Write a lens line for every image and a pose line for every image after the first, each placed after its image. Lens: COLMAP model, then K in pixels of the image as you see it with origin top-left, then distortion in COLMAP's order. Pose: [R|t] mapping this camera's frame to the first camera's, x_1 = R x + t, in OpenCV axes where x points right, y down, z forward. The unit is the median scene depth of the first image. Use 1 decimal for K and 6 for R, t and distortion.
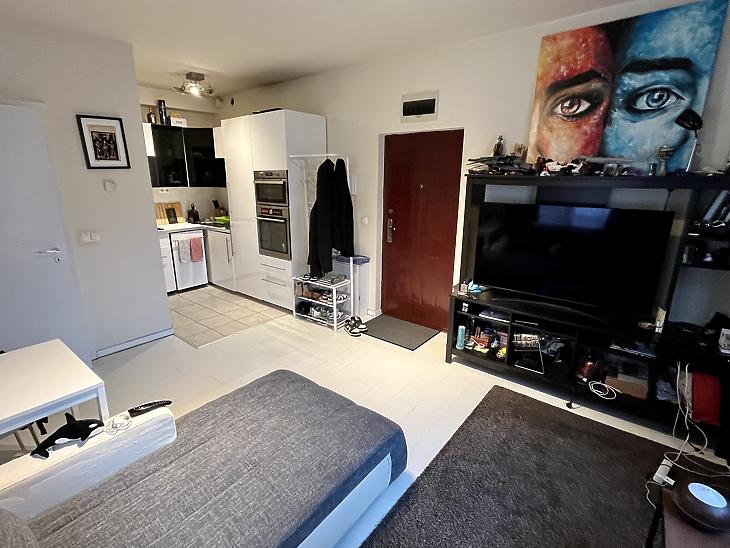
lens RADIAL K [[359.3, 0, 365.4], [0, 359.3, 271.7], [0, 0, 1]] dist [0.003072, 0.000134]
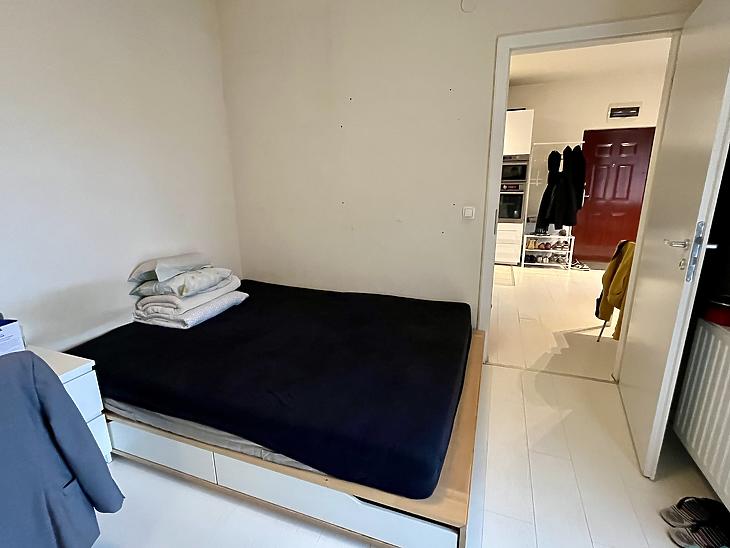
lens RADIAL K [[359.3, 0, 364.1], [0, 359.3, 271.0], [0, 0, 1]] dist [0.003072, 0.000134]
pose [[0.948847, -0.090719, 0.302423, -0.973647], [0.092381, 0.995685, 0.008835, 0.064213], [-0.301920, 0.019555, 0.953133, -0.067260]]
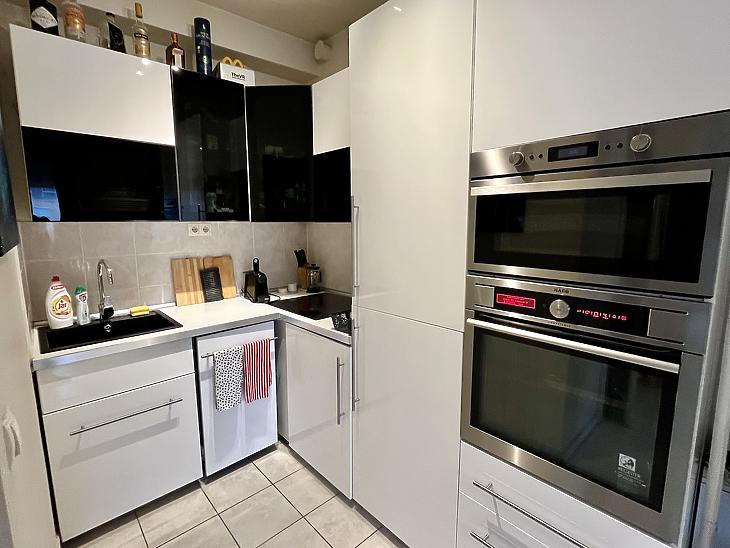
lens RADIAL K [[359.3, 0, 363.9], [0, 359.3, 273.7], [0, 0, 1]] dist [0.003072, 0.000134]
pose [[0.988099, 0.015118, -0.153077, -0.295969], [-0.032610, 0.993126, -0.112414, -0.132271], [0.150325, 0.116068, 0.981800, 0.618276]]
